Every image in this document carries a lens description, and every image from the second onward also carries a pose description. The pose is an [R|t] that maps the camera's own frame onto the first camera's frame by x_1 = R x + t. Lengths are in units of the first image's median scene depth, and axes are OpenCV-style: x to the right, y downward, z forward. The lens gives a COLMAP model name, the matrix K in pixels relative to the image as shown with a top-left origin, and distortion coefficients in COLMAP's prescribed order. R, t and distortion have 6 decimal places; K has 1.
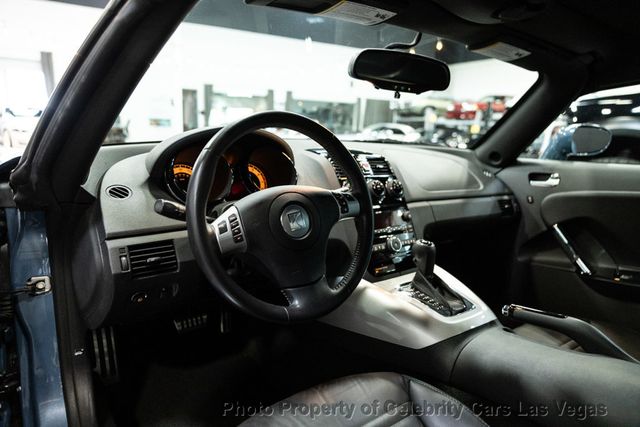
lens RADIAL K [[423.0, 0, 320.0], [0, 423.0, 213.5], [0, 0, 1]] dist [0.003245, 0.000205]
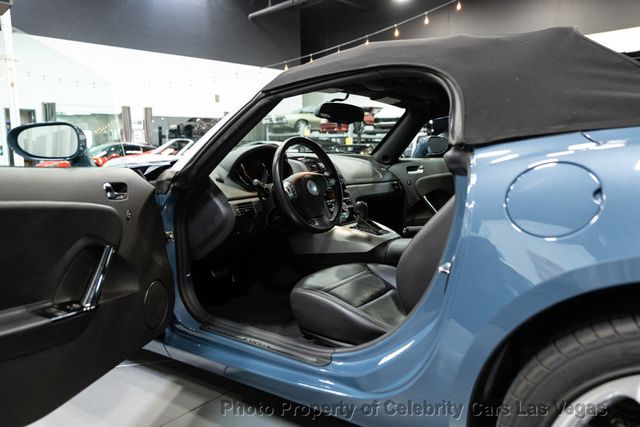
lens RADIAL K [[527.4, 0, 320.0], [0, 527.4, 213.5], [0, 0, 1]] dist [0.006367, 0.000572]
pose [[0.951936, -0.080392, 0.295560, -0.445197], [0.100659, 0.993455, -0.053984, 0.161969], [-0.289286, 0.081140, 0.953798, -0.839411]]
